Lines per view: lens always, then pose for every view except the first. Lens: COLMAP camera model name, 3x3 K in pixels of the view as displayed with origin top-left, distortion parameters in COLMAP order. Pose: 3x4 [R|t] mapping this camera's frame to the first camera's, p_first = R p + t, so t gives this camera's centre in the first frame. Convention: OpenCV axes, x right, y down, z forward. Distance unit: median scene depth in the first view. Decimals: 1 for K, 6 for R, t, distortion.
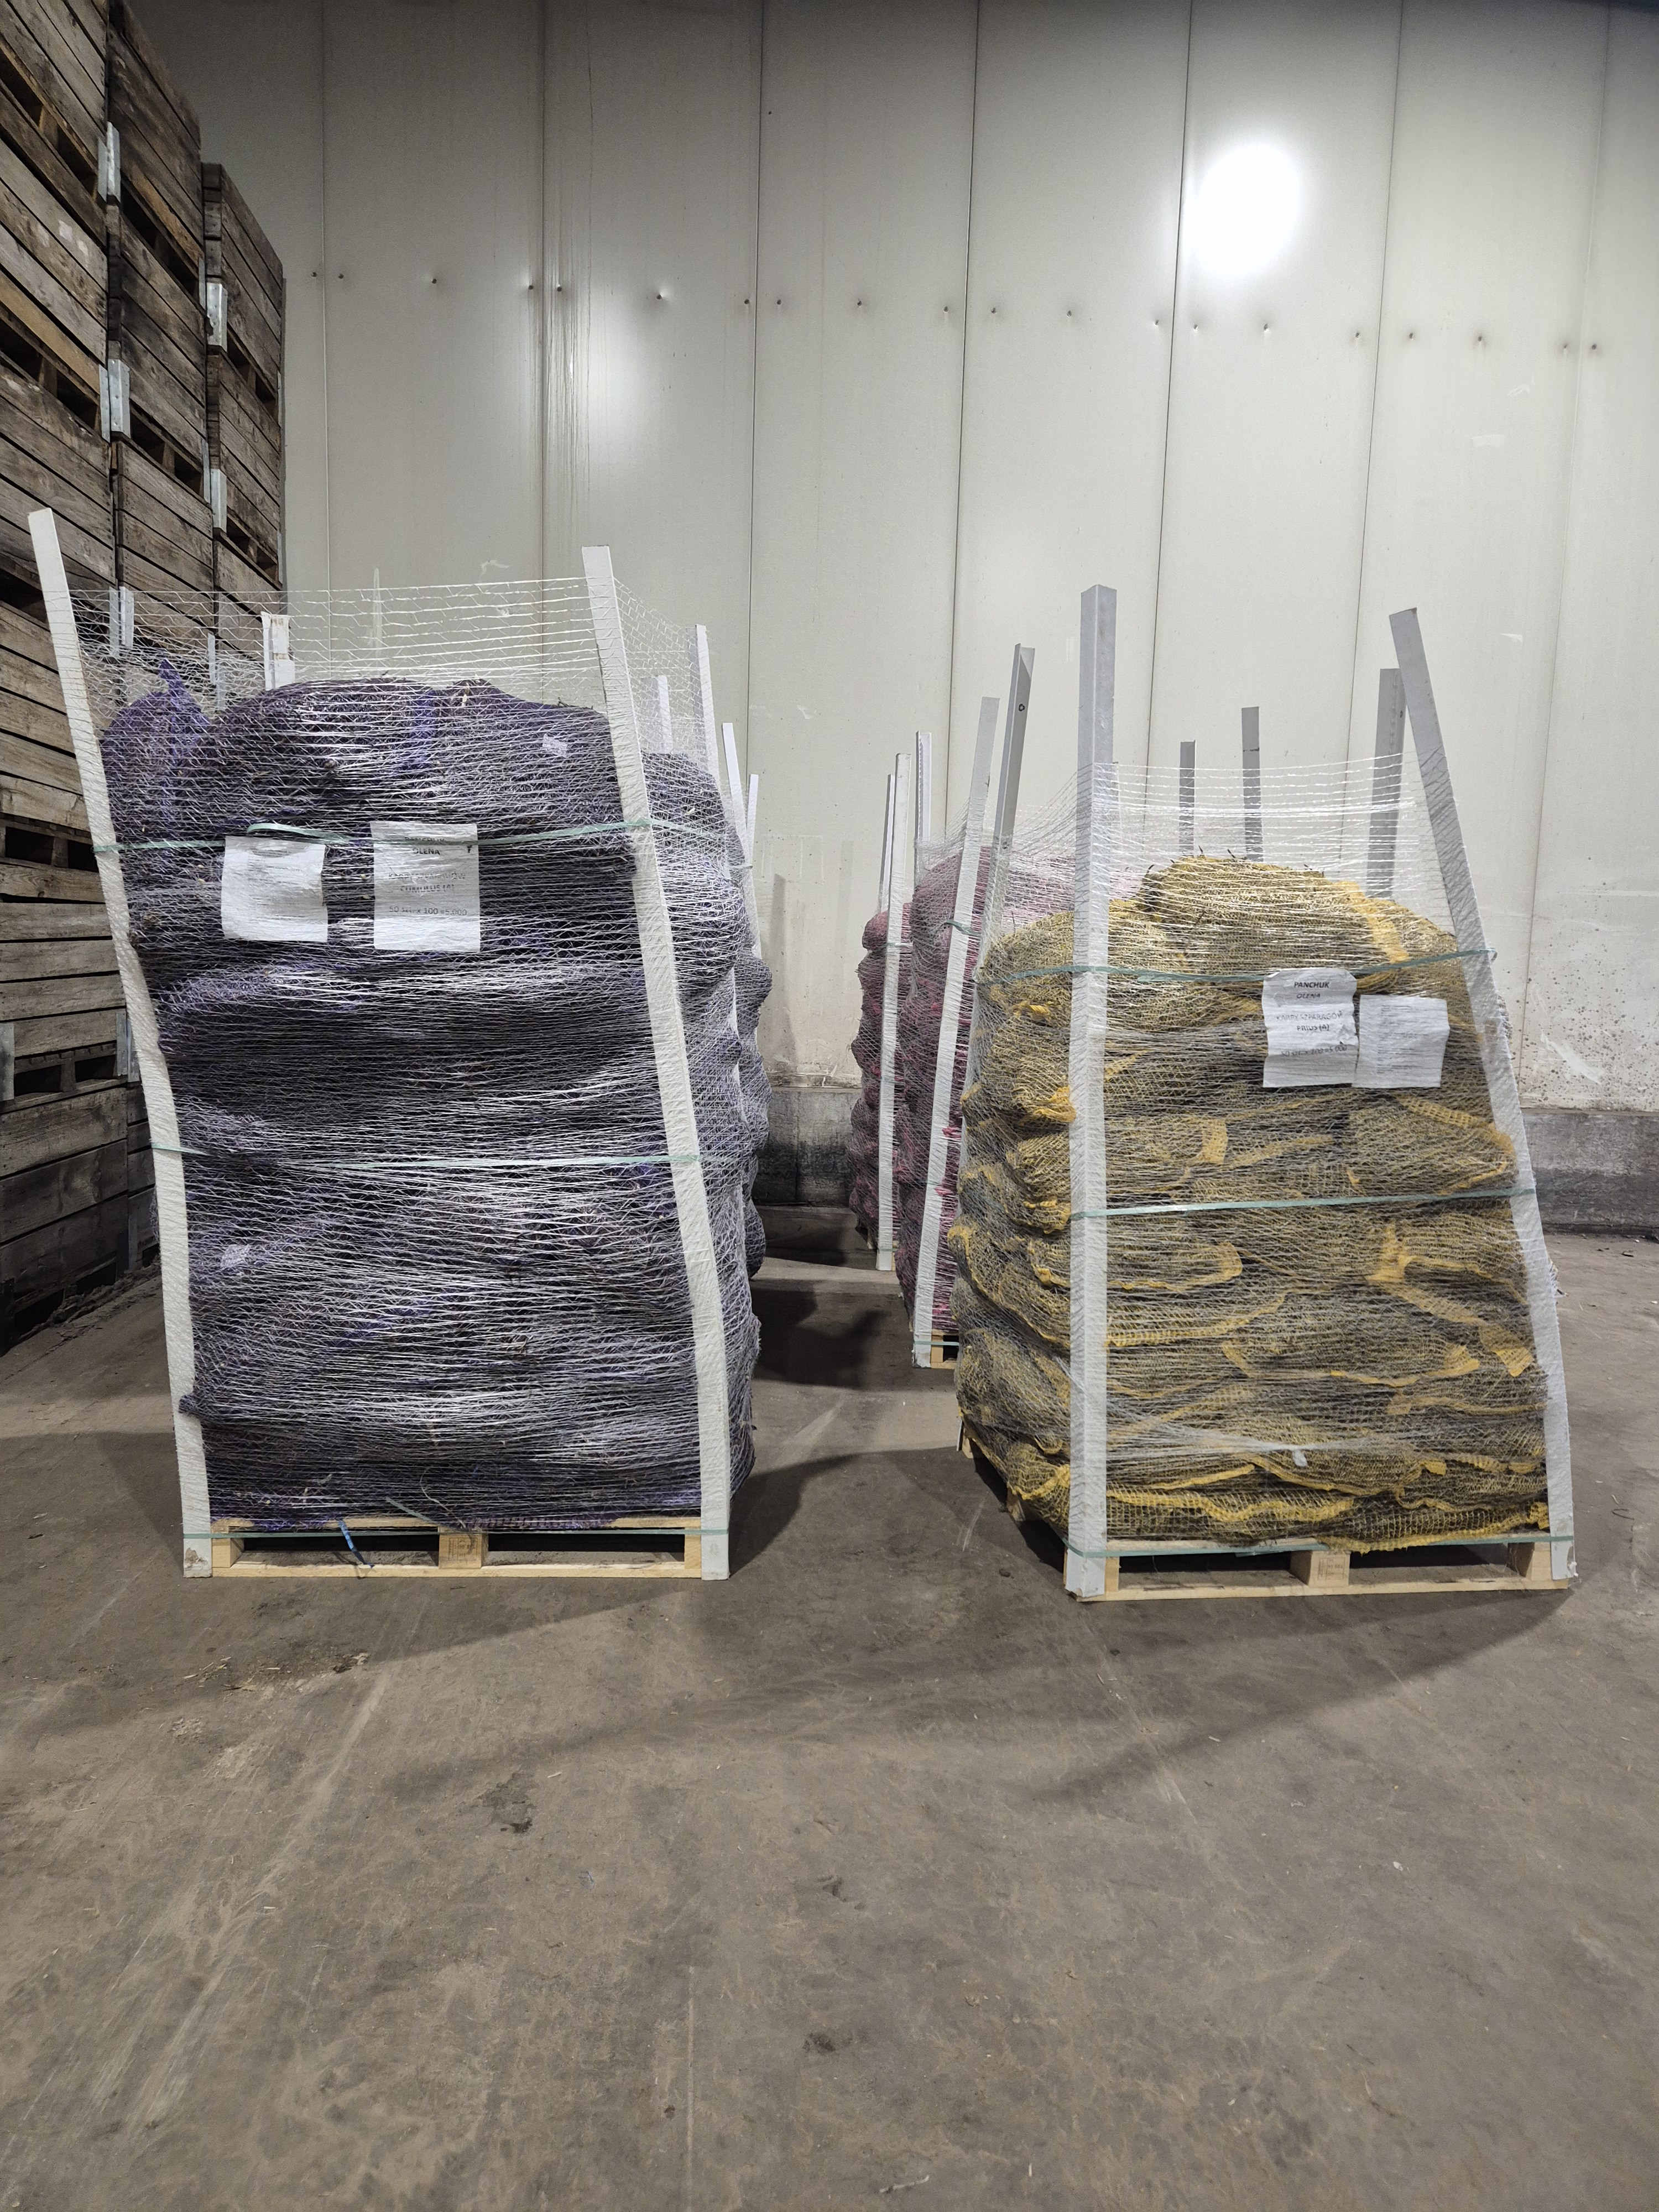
lens RADIAL K [[1470.5, 0, 832.4], [0, 1470.5, 1111.1], [0, 0, 1]] dist [0.046145, -0.030311]
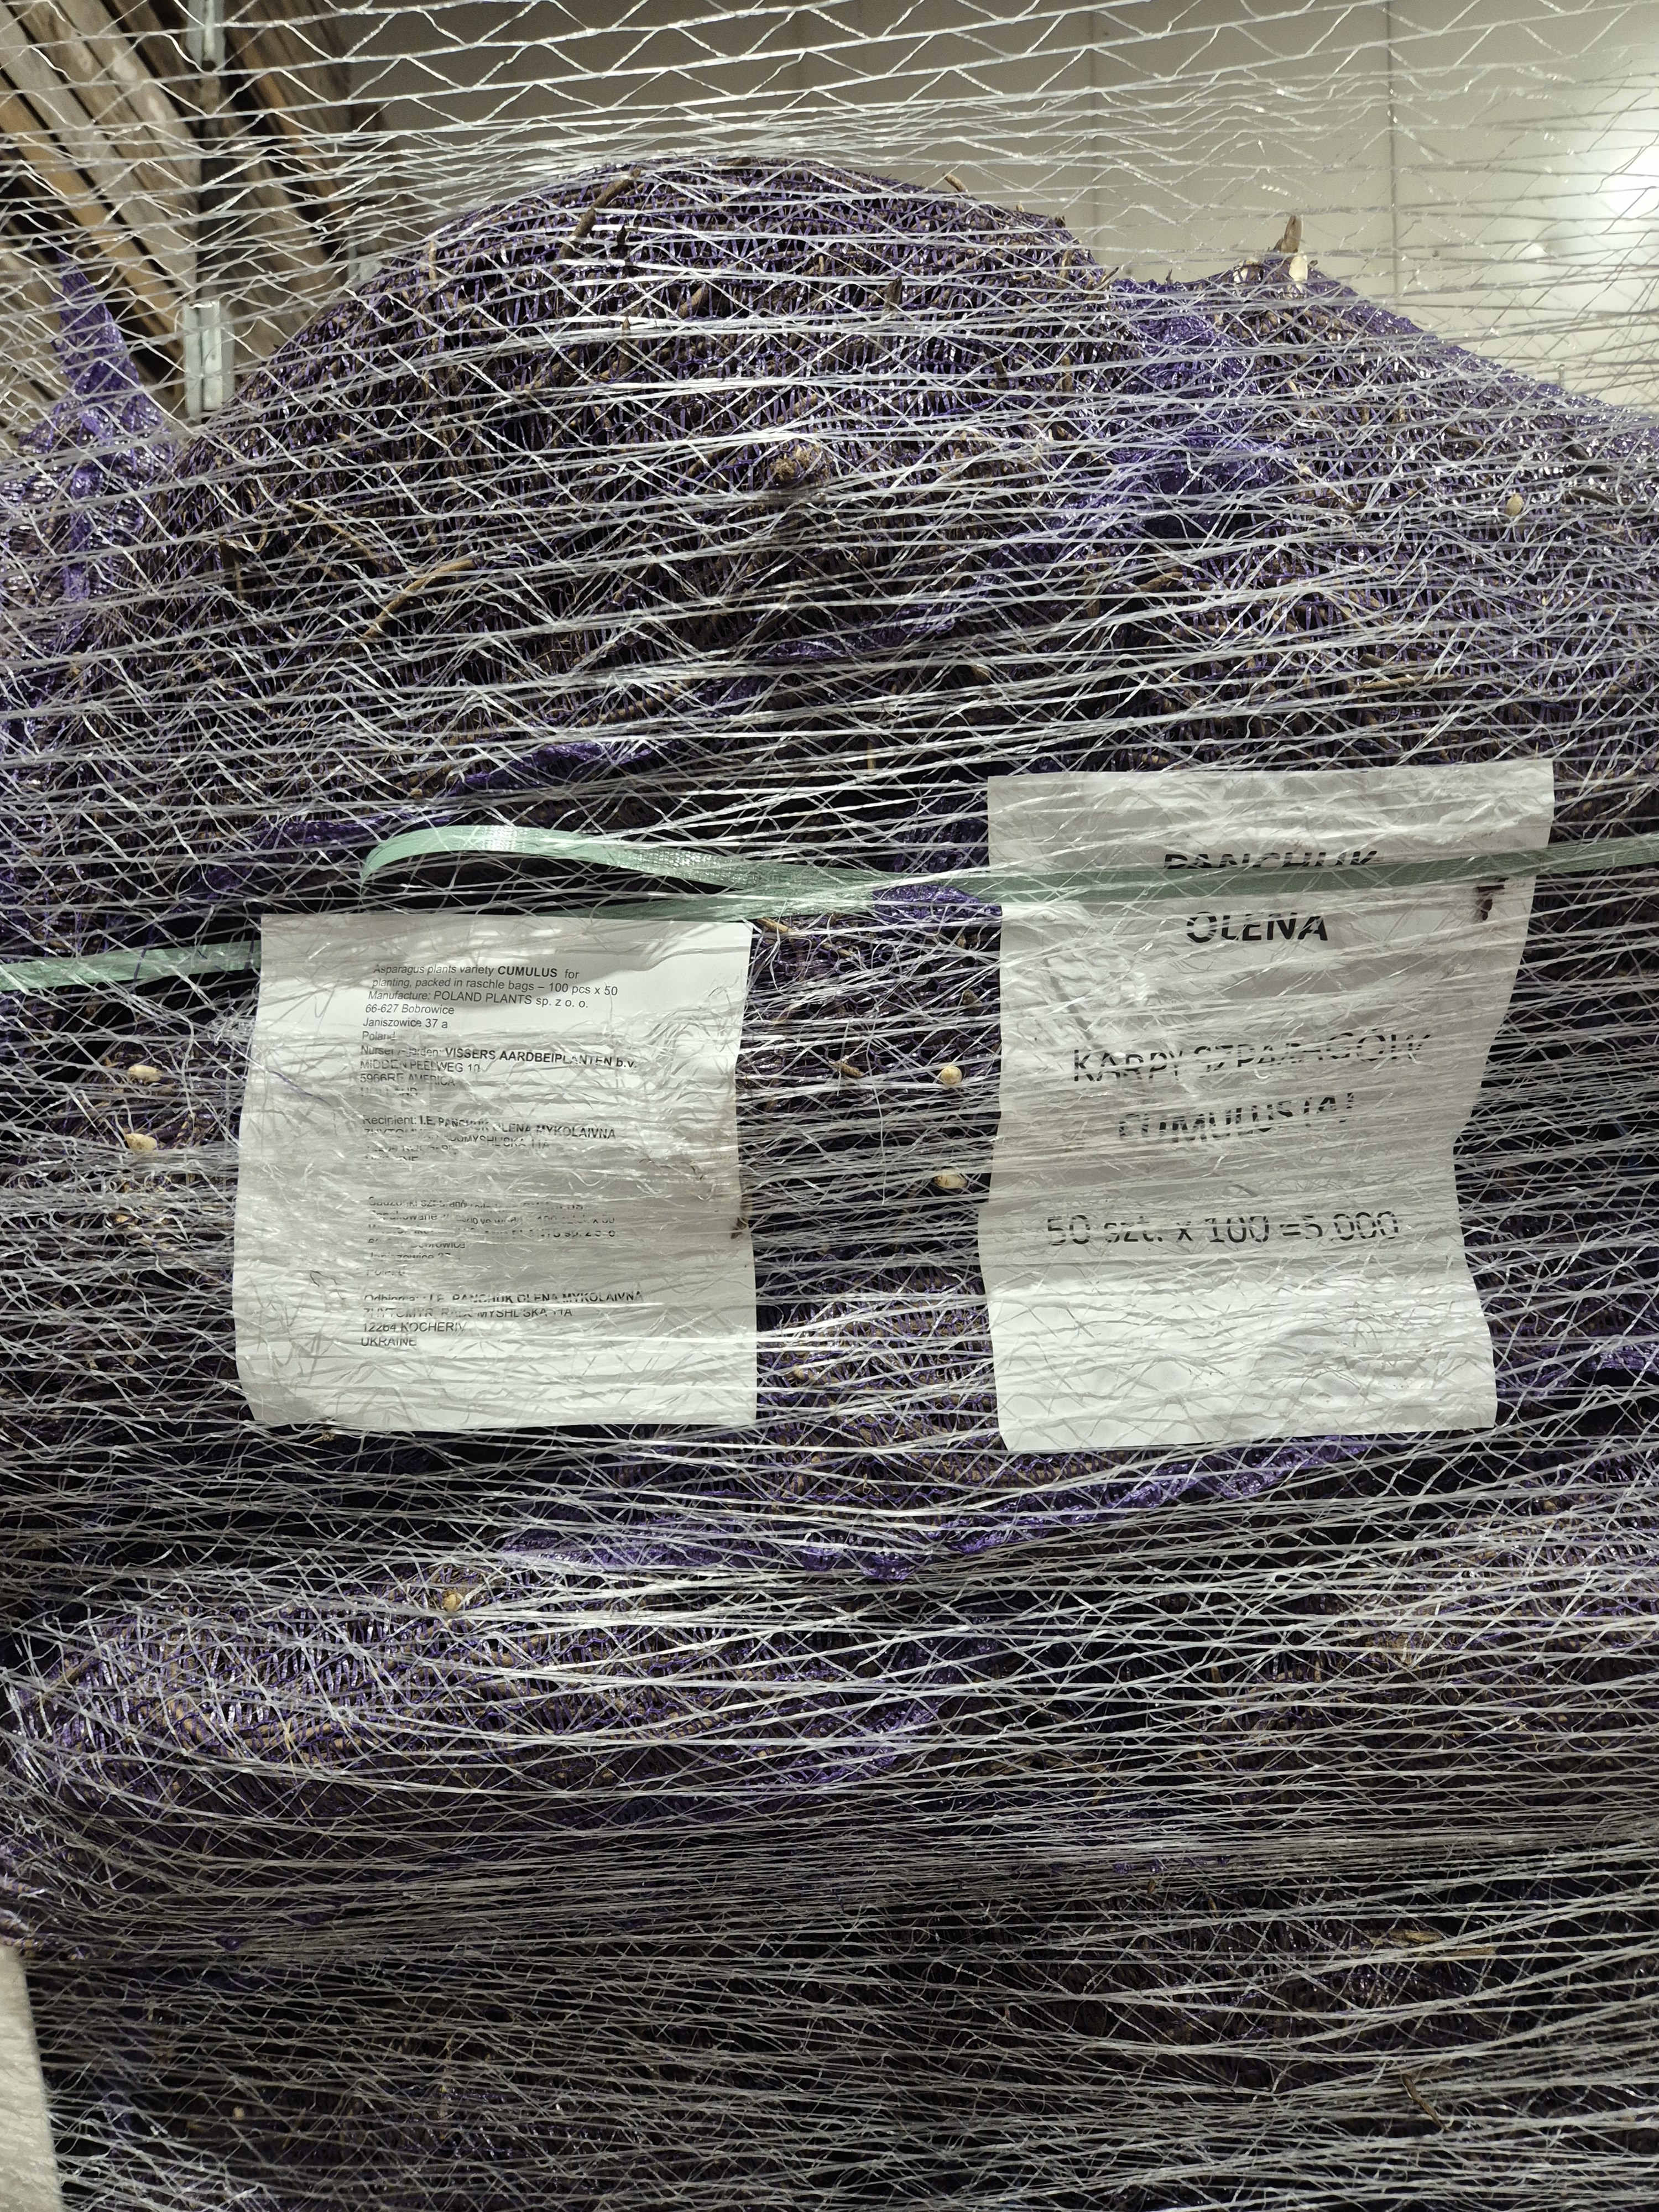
lens RADIAL K [[1470.5, 0, 825.0], [0, 1470.5, 1101.5], [0, 0, 1]] dist [0.046145, -0.030311]
pose [[0.992604, -0.051339, -0.110006, -0.313946], [0.035547, 0.989373, -0.140987, -0.130239], [0.116075, 0.136034, 0.983881, 0.818475]]
